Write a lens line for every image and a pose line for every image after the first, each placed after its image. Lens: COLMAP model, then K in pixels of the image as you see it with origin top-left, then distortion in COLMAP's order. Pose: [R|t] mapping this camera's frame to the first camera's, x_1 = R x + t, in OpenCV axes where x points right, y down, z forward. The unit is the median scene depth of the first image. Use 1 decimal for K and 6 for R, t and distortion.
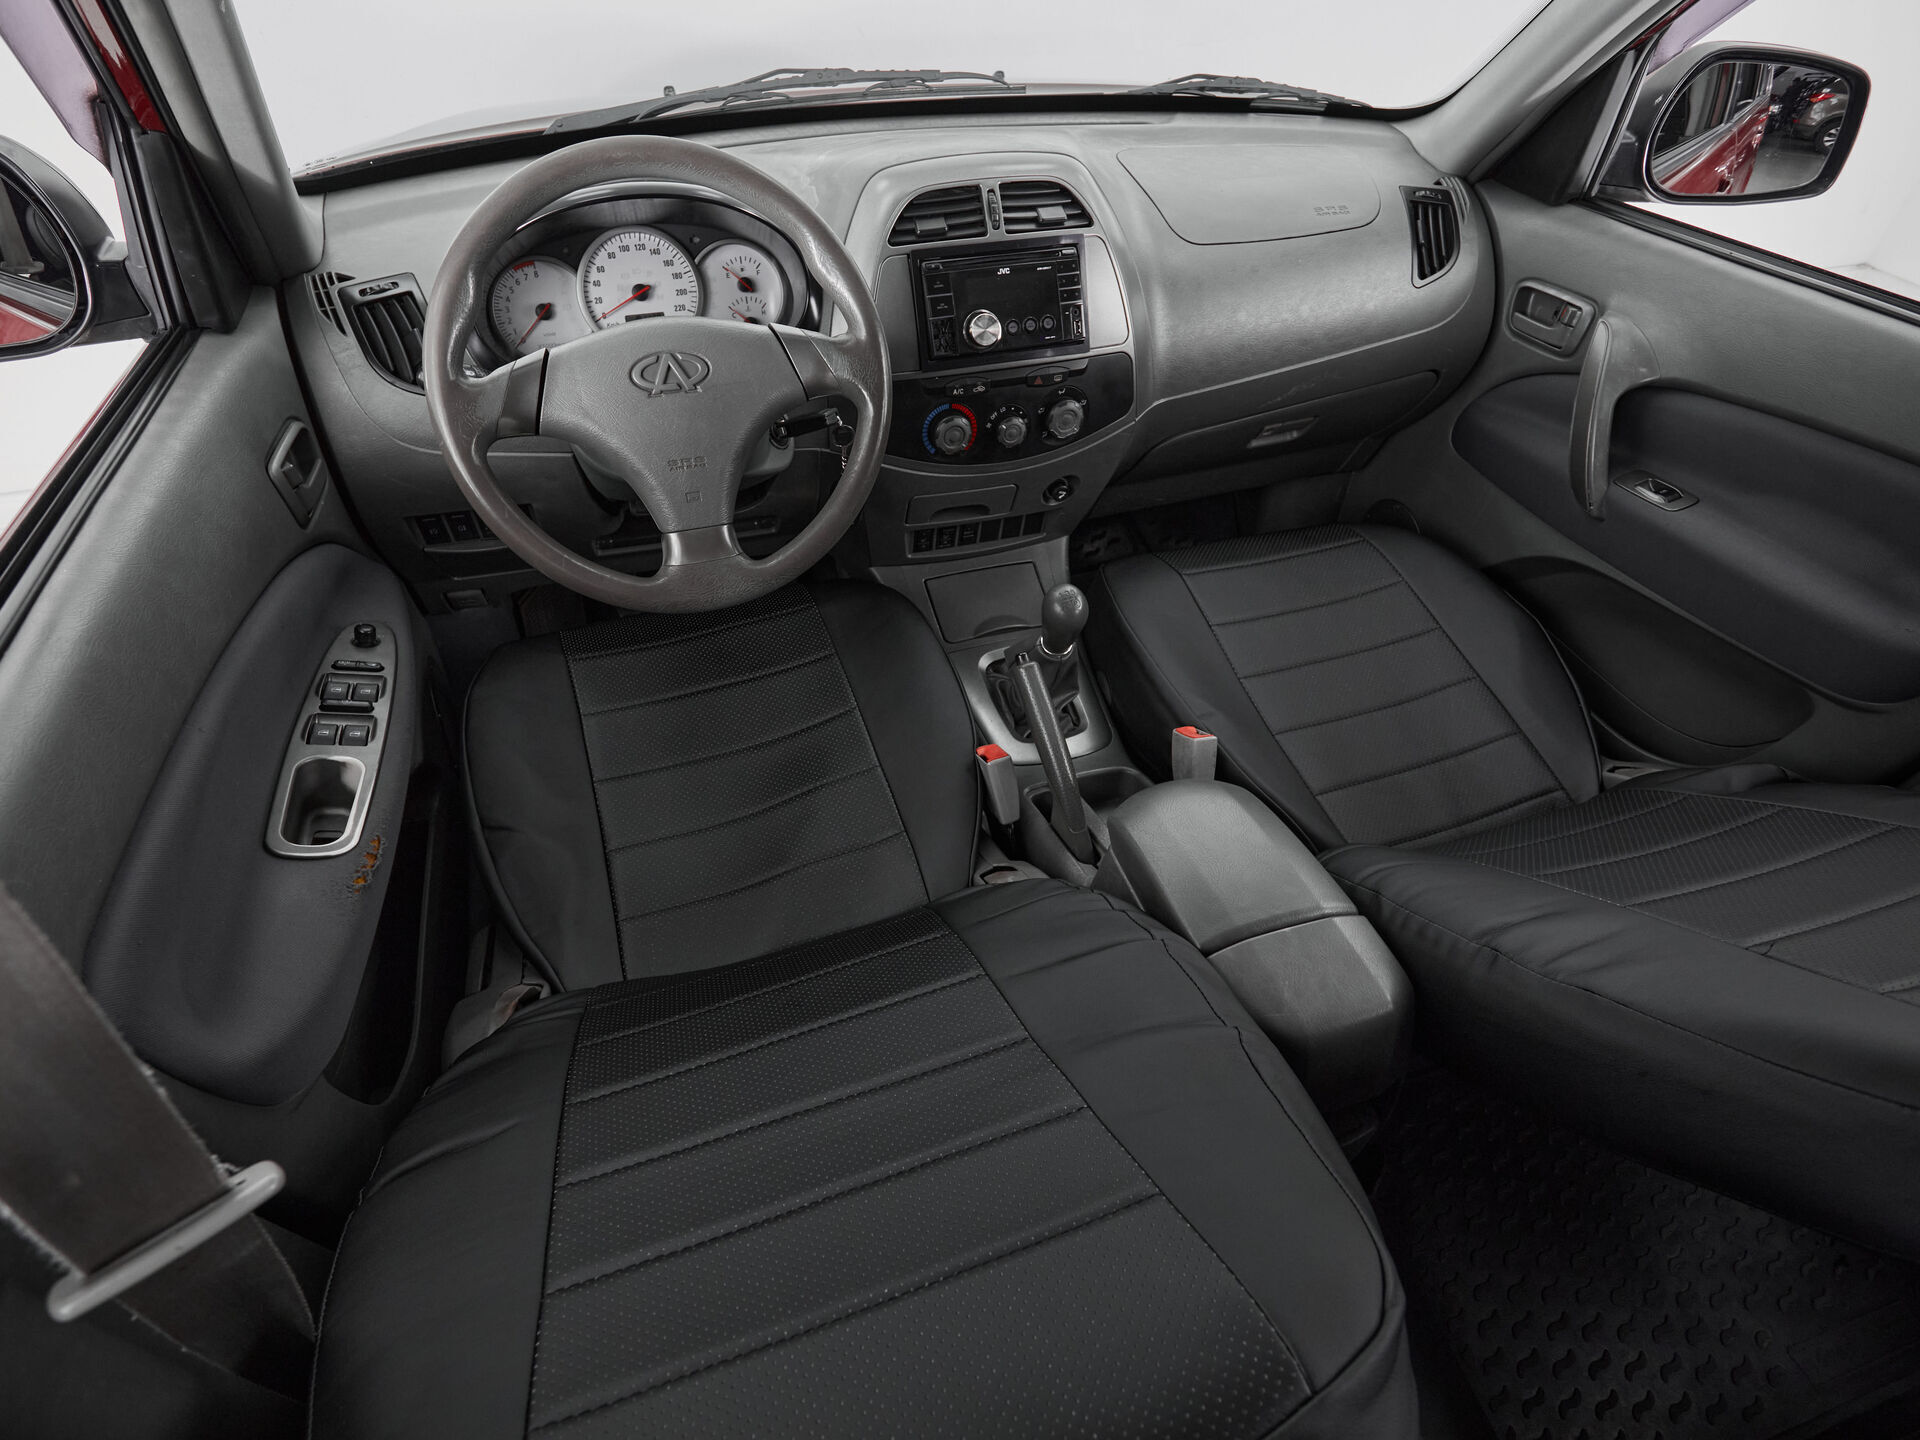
lens RADIAL K [[1006.0, 0, 917.4], [0, 1006.0, 715.5], [0, 0, 1]] dist [-0.003957, -0.000457]
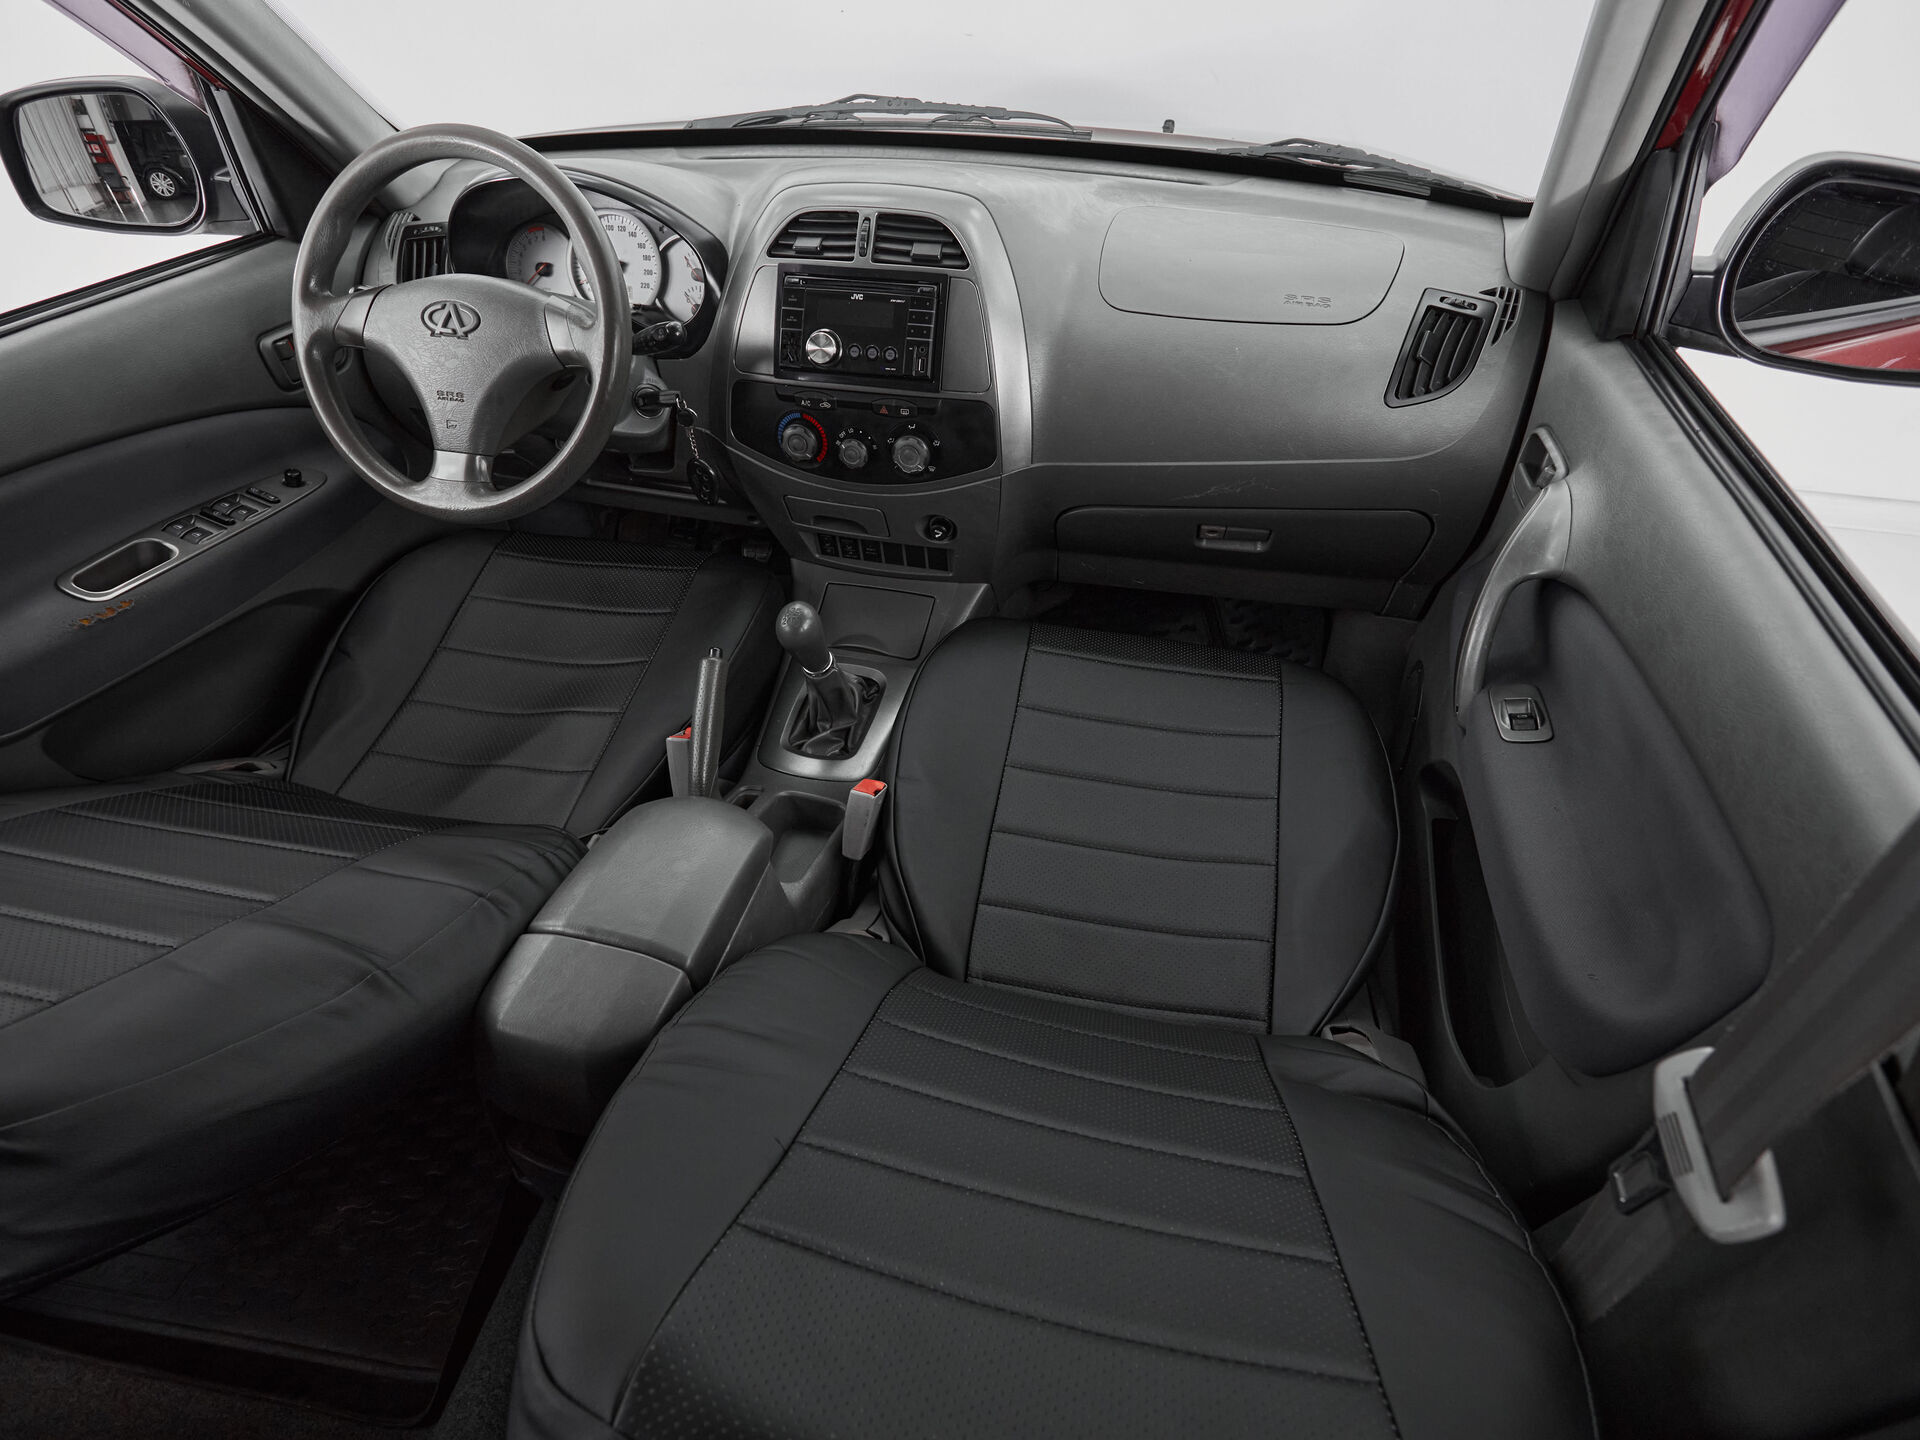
lens RADIAL K [[1002.2, 0, 957.3], [0, 1002.2, 716.1], [0, 0, 1]] dist [-0.000787, 0.000424]
pose [[0.857600, 0.325164, -0.398486, 0.697644], [-0.335704, 0.940879, 0.045272, -0.116753], [0.389648, 0.094948, 0.916056, 0.140220]]
